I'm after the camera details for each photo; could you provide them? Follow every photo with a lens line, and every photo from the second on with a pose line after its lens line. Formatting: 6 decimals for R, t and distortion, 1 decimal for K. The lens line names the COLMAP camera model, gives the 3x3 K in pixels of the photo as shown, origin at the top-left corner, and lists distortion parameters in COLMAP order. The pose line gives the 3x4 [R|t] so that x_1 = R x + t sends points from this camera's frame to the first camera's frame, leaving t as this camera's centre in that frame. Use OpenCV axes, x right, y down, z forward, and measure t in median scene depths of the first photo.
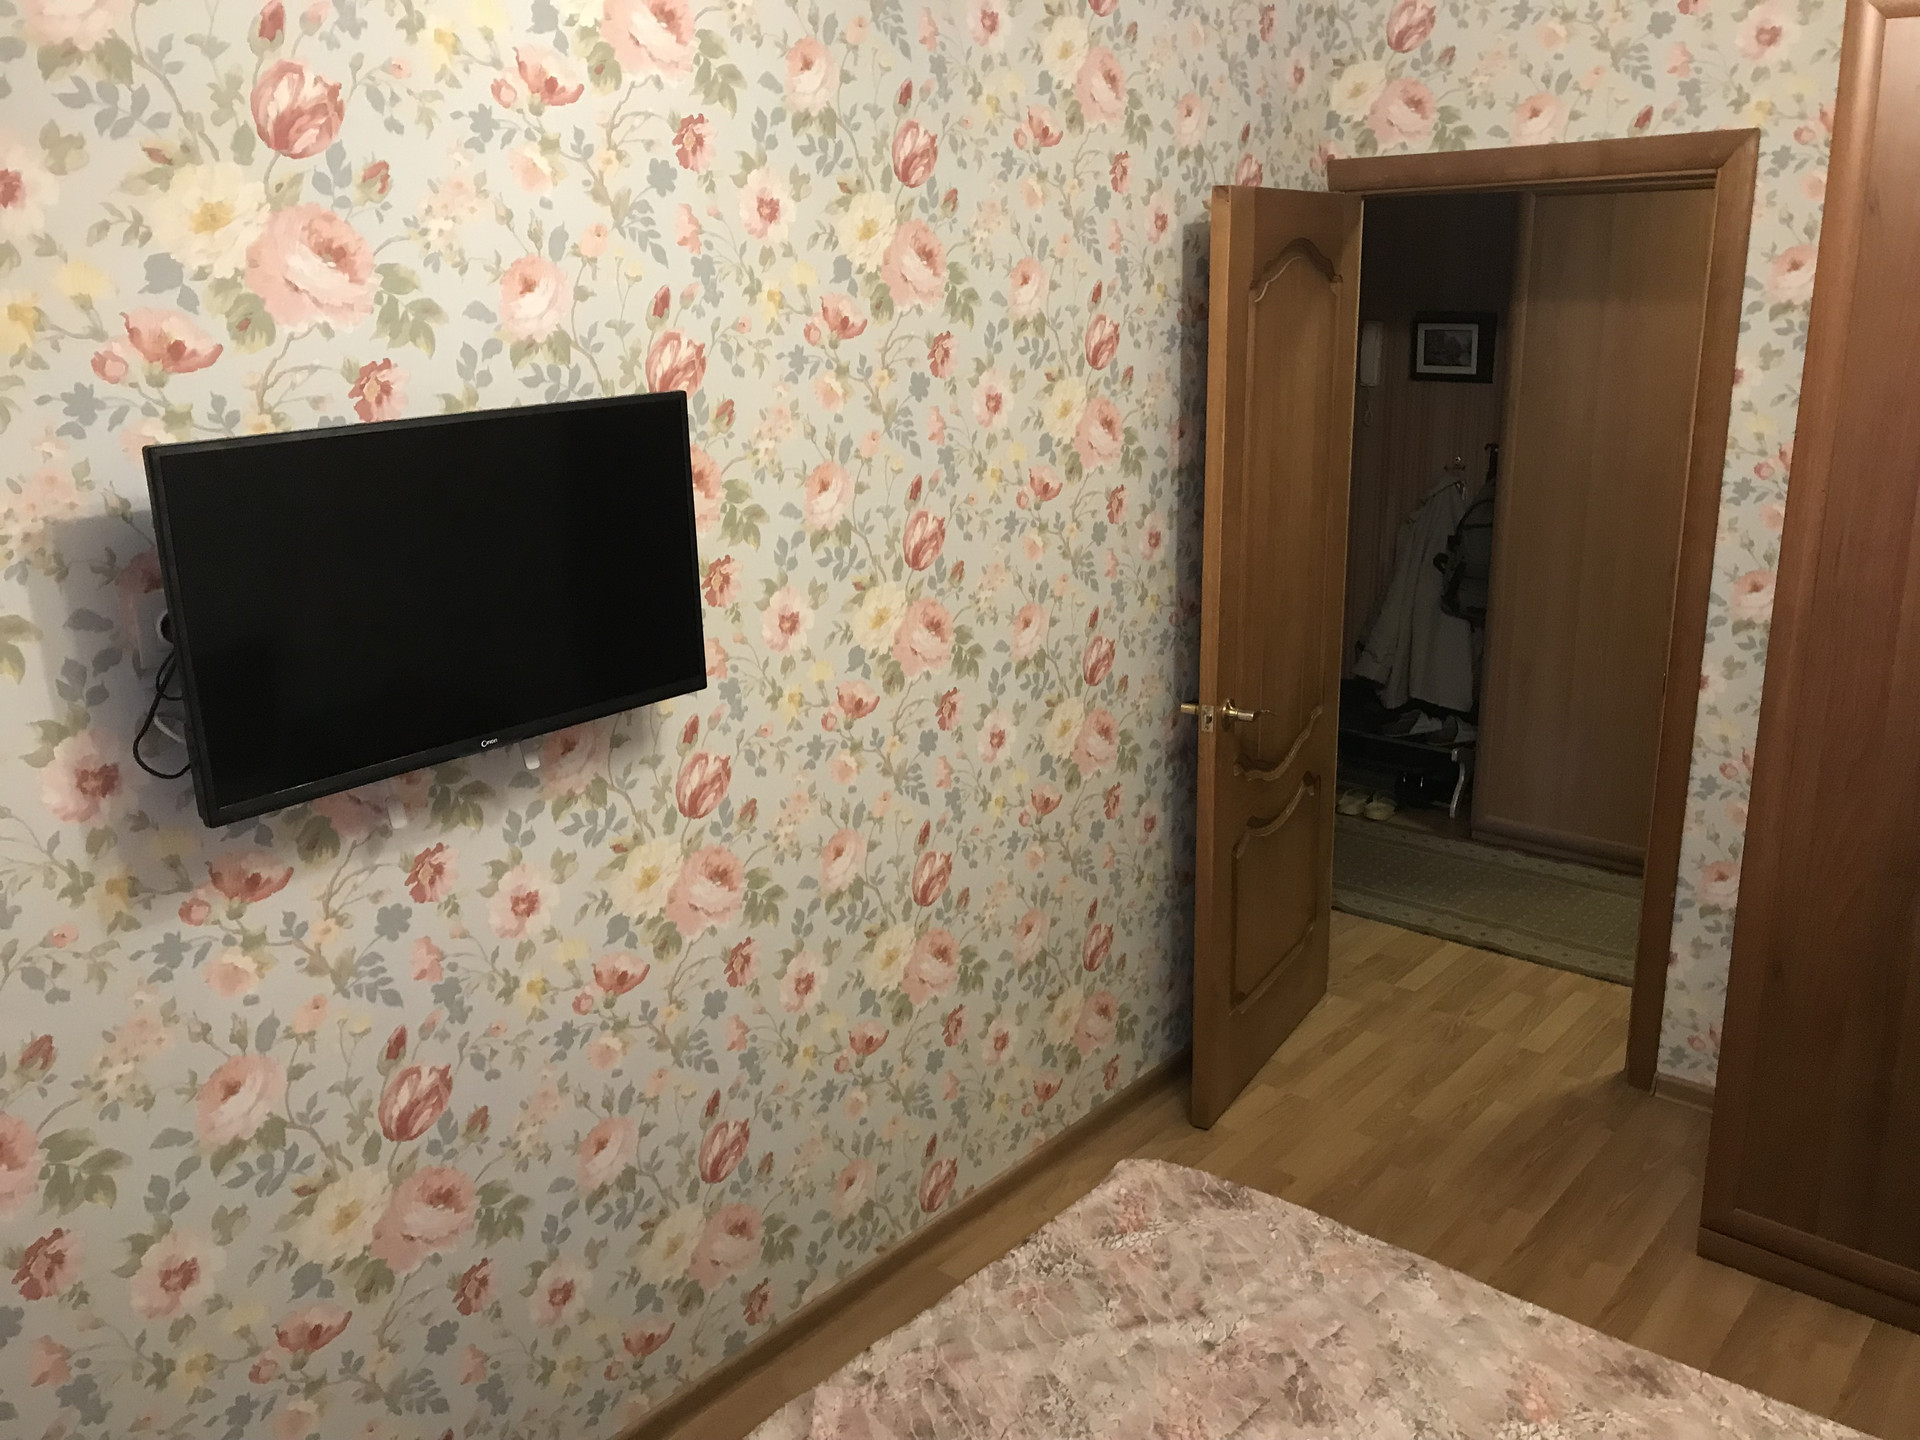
lens RADIAL K [[1576.5, 0, 948.1], [0, 1576.5, 710.0], [0, 0, 1]] dist [0.034940, -0.075050]
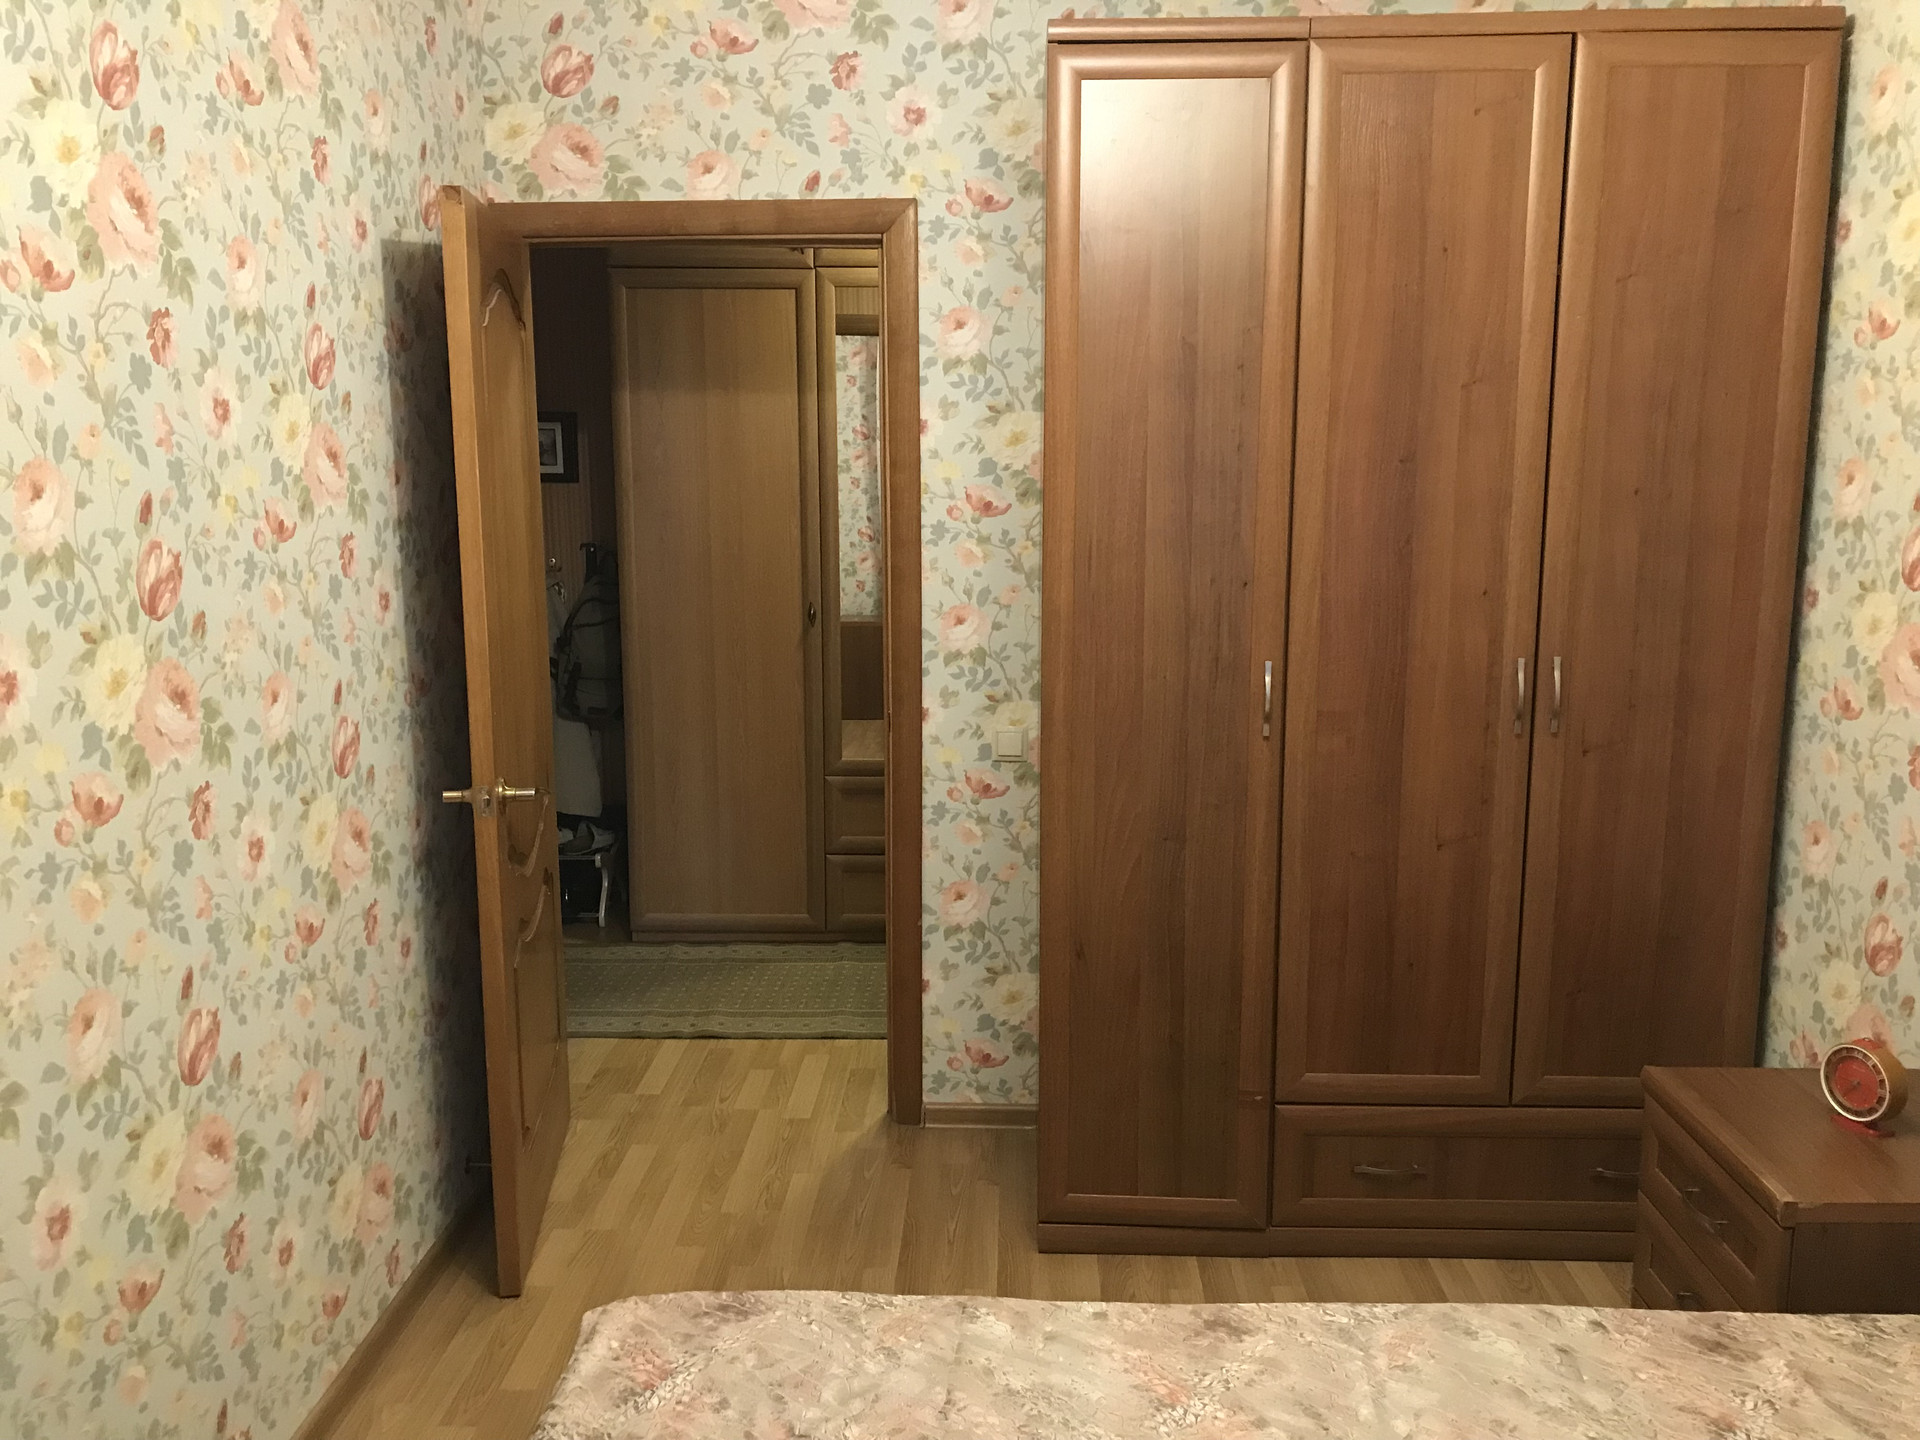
lens RADIAL K [[1576.5, 0, 972.3], [0, 1576.5, 714.8], [0, 0, 1]] dist [0.034940, -0.075050]
pose [[0.775422, -0.086981, 0.625423, -0.169611], [0.153775, 0.986660, -0.053436, 0.047455], [-0.612432, 0.137610, 0.778454, 0.174809]]
